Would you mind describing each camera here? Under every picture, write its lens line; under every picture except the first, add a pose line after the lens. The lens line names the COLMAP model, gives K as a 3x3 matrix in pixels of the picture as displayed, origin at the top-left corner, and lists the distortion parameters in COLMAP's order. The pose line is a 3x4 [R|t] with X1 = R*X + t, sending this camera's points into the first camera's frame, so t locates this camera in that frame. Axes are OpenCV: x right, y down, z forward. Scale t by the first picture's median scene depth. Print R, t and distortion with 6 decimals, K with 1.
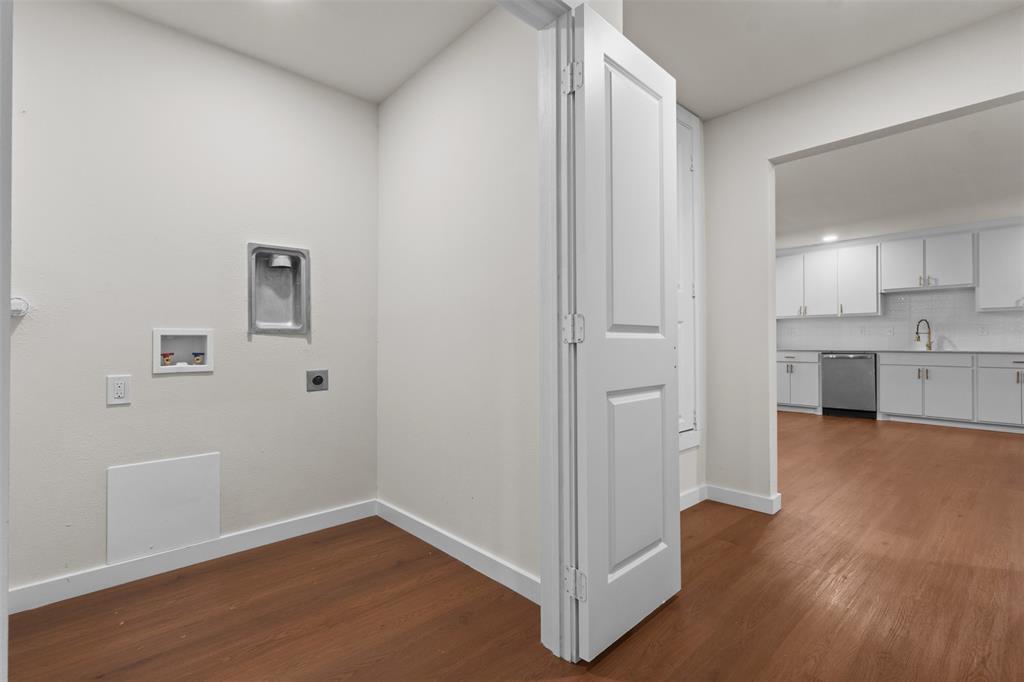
lens RADIAL K [[470.1, 0, 511.5], [0, 470.1, 338.5], [0, 0, 1]] dist [0.005707, 0.000972]
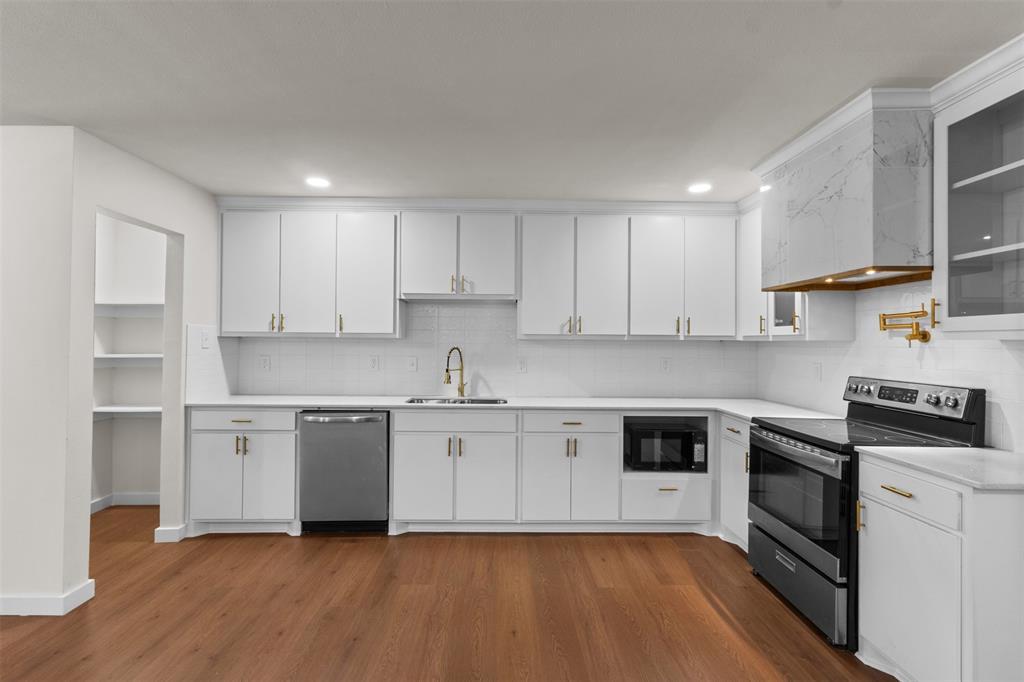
lens RADIAL K [[470.1, 0, 509.0], [0, 470.1, 338.0], [0, 0, 1]] dist [0.005707, 0.000972]
pose [[0.656681, 0.012403, 0.754067, 0.459069], [-0.014959, 0.999882, -0.003419, -0.051608], [-0.754020, -0.009035, 0.656789, 0.548788]]
